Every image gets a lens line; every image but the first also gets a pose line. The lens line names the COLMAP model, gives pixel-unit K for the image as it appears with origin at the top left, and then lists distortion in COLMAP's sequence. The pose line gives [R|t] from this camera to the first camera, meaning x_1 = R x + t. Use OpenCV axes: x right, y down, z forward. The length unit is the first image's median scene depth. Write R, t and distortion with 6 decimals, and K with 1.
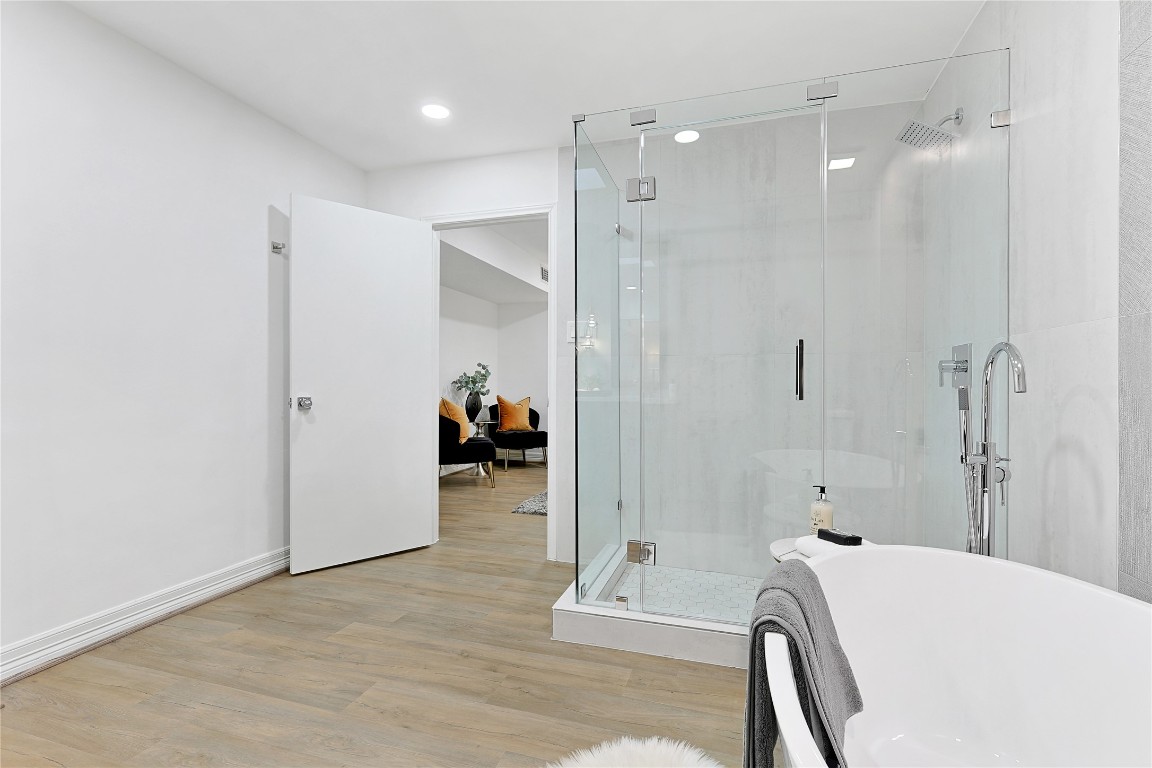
lens RADIAL K [[529.6, 0, 574.8], [0, 529.6, 381.7], [0, 0, 1]] dist [0.001520, 0.000308]
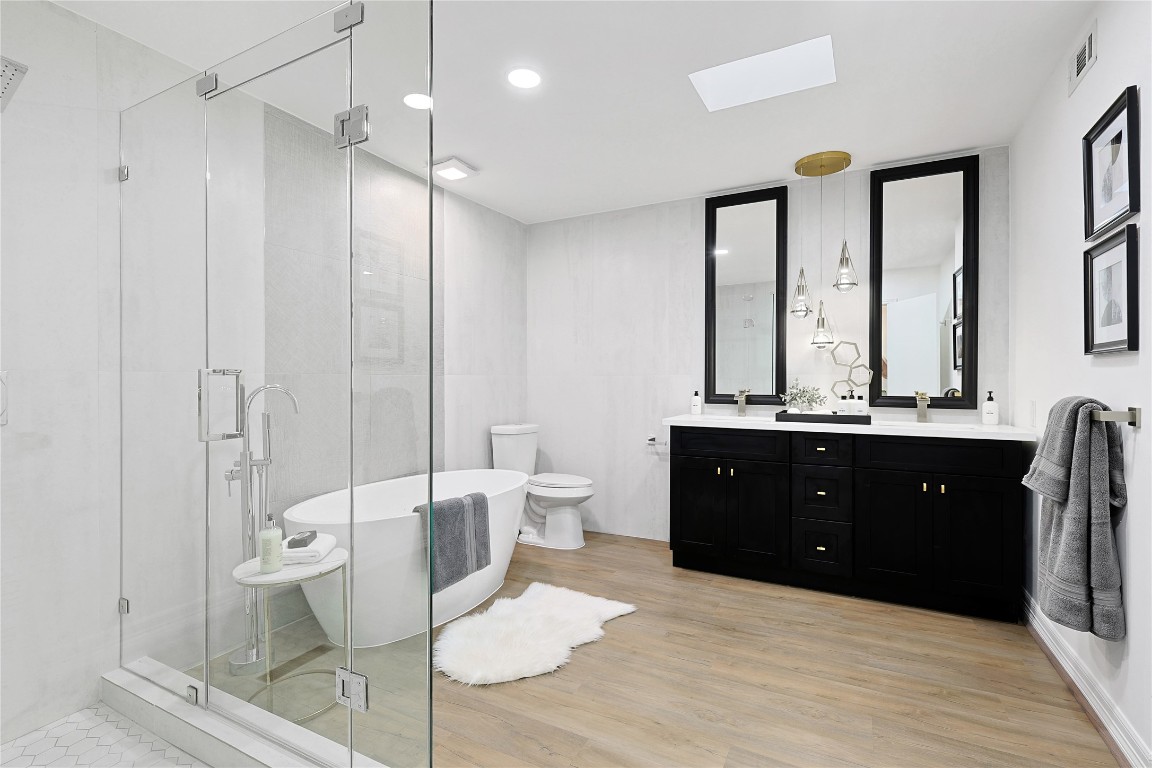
lens RADIAL K [[531.2, 0, 578.0], [0, 531.2, 376.9], [0, 0, 1]] dist [-0.003233, 0.000358]
pose [[-0.984060, 0.002986, 0.177809, -0.321947], [0.001024, 0.999938, -0.011121, -0.062723], [-0.177831, -0.010762, -0.984002, 1.947310]]
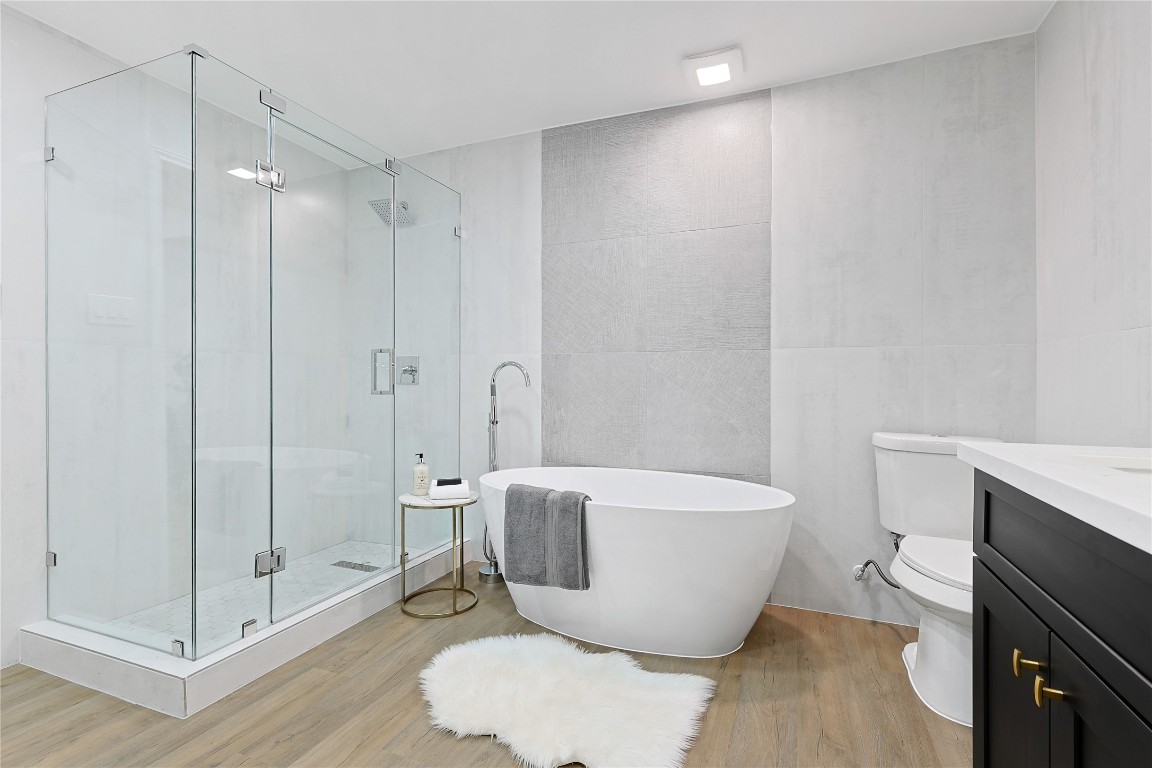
lens RADIAL K [[531.2, 0, 578.0], [0, 531.2, 376.9], [0, 0, 1]] dist [-0.003233, 0.000358]
pose [[0.088846, 0.002269, 0.996043, -0.938726], [-0.005362, 0.999984, -0.001800, -0.012360], [-0.996031, -0.005181, 0.088857, 0.455971]]
